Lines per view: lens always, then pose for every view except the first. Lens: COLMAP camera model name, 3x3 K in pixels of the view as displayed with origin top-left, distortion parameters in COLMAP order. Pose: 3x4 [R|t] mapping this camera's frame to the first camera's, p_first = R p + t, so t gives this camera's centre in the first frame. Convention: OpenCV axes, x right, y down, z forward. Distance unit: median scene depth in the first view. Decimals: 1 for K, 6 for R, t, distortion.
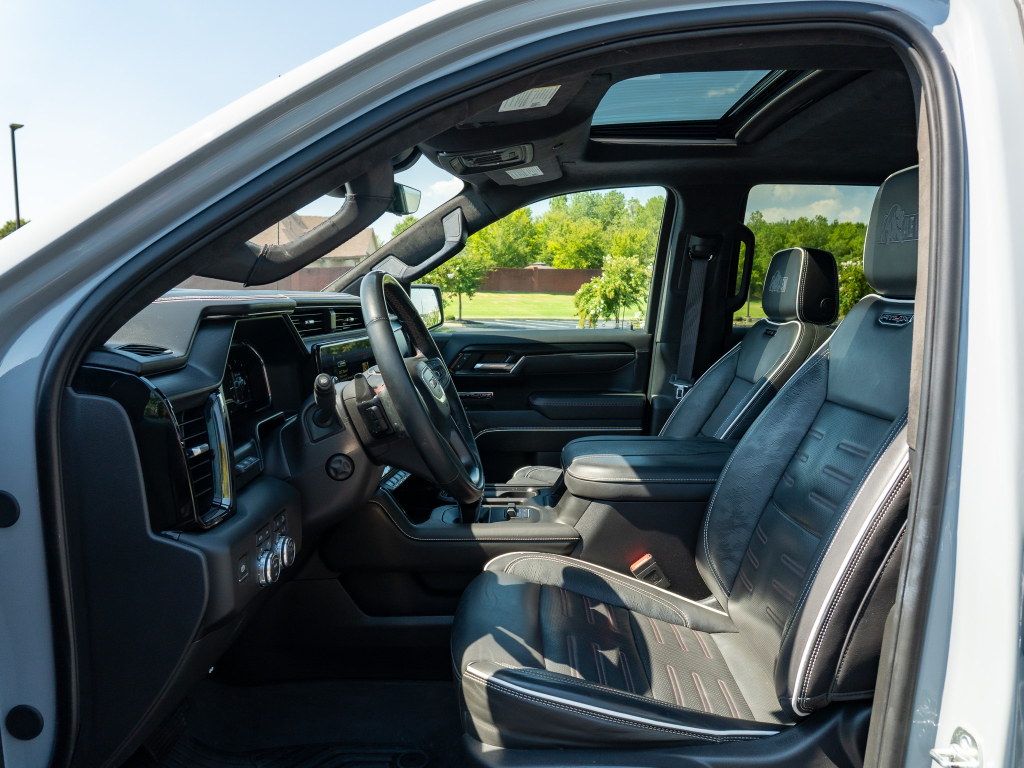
lens RADIAL K [[759.6, 0, 512.0], [0, 759.6, 384.0], [0, 0, 1]] dist [-0.021790, -0.009990]
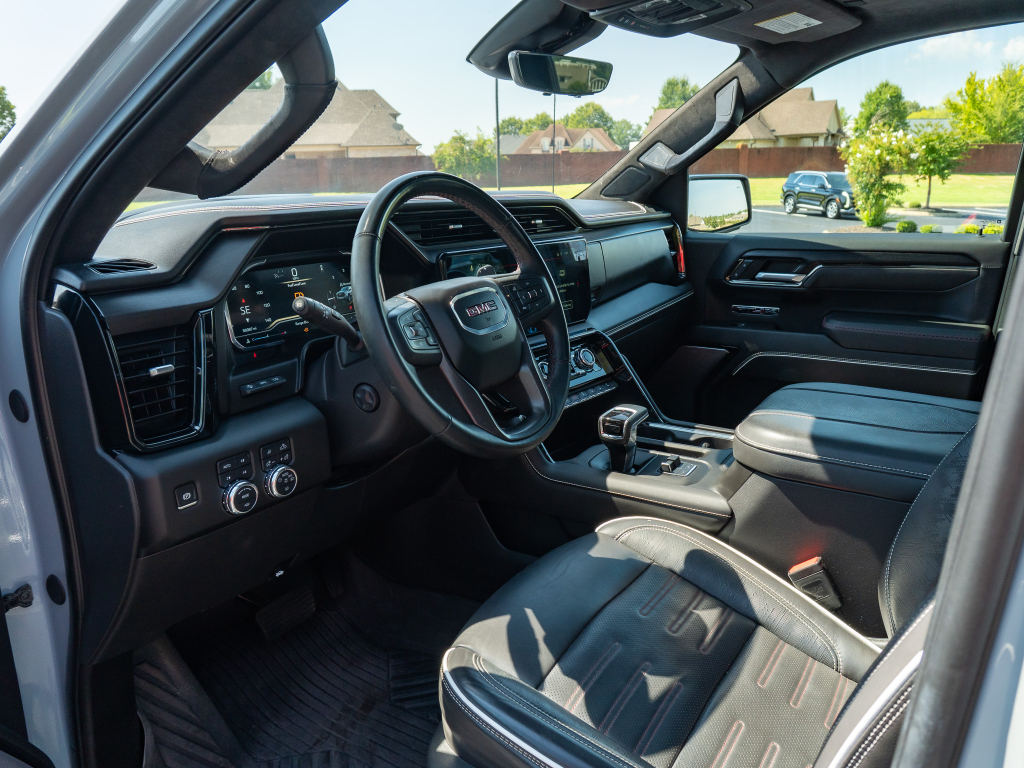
lens RADIAL K [[759.6, 0, 512.0], [0, 759.6, 384.0], [0, 0, 1]] dist [-0.021790, -0.009990]
pose [[0.840798, 0.121078, -0.527634, 0.193389], [-0.042992, 0.986523, 0.157872, -0.027831], [0.539638, -0.110054, 0.834673, 0.164493]]
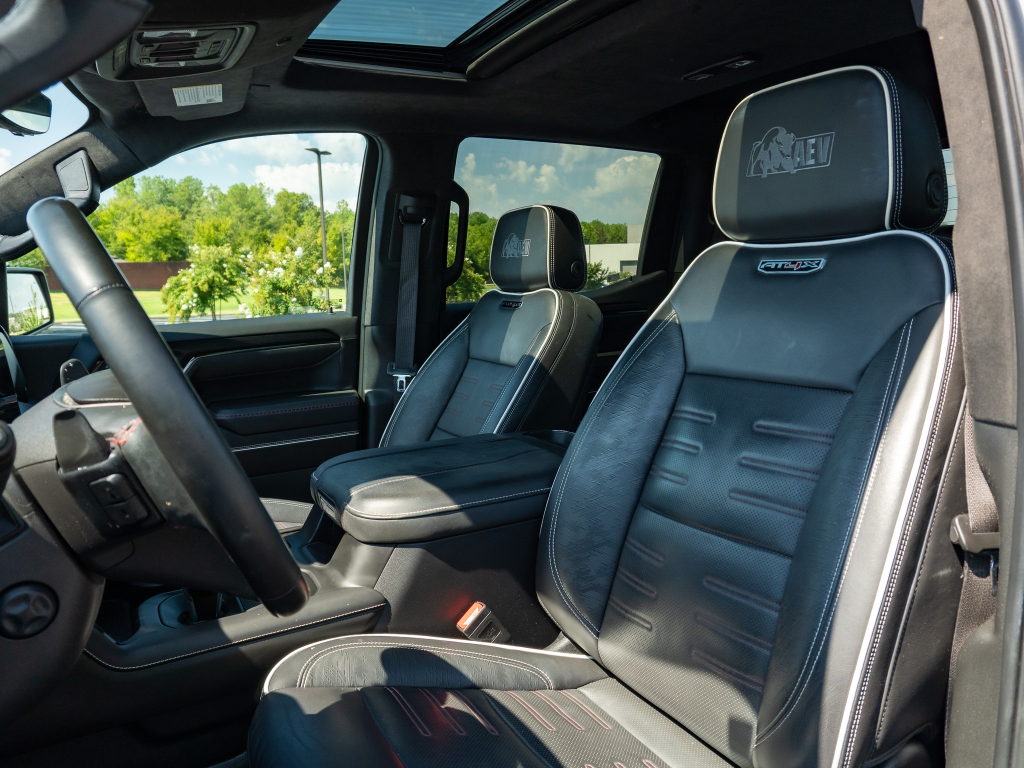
lens RADIAL K [[759.6, 0, 512.0], [0, 759.6, 384.0], [0, 0, 1]] dist [-0.021790, -0.009990]
pose [[0.866514, -0.102214, 0.488575, -0.086727], [0.095536, 0.994675, 0.038657, -0.009556], [-0.489925, 0.013180, 0.871665, 0.216554]]
